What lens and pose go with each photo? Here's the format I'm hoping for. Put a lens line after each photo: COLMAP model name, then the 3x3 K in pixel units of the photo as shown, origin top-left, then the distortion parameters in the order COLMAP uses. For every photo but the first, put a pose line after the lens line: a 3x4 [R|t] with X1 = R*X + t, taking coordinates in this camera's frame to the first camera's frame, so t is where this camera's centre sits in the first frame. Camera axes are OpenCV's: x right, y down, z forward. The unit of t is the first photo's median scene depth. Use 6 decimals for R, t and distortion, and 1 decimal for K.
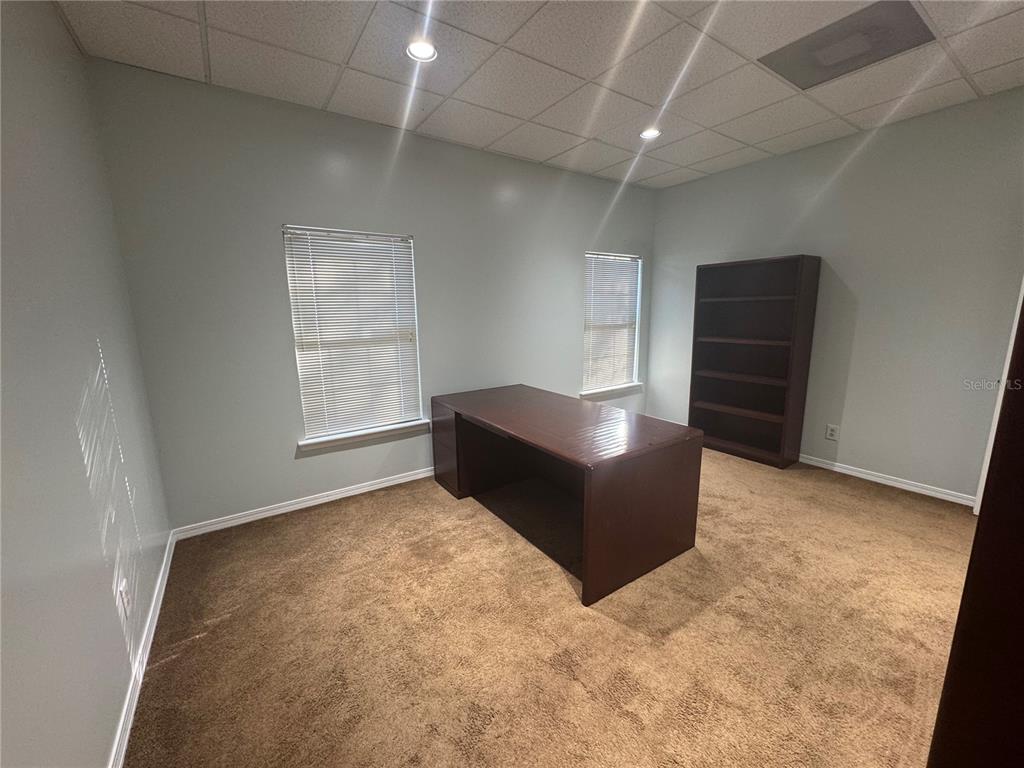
lens RADIAL K [[406.9, 0, 518.0], [0, 406.9, 392.0], [0, 0, 1]] dist [0.000438, -0.000518]
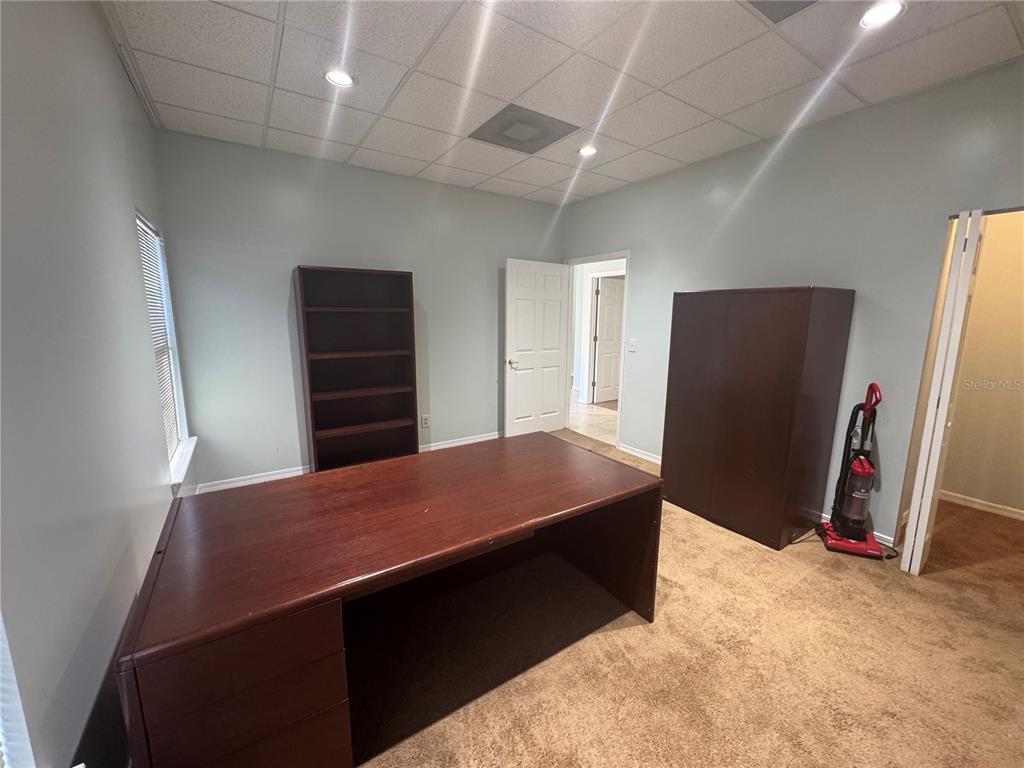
lens RADIAL K [[406.9, 0, 511.4], [0, 406.9, 385.8], [0, 0, 1]] dist [0.000438, -0.000518]
pose [[0.022392, -0.161404, 0.986634, -0.590631], [0.196560, 0.968331, 0.153949, -0.202429], [-0.980236, 0.190485, 0.053409, 0.954525]]
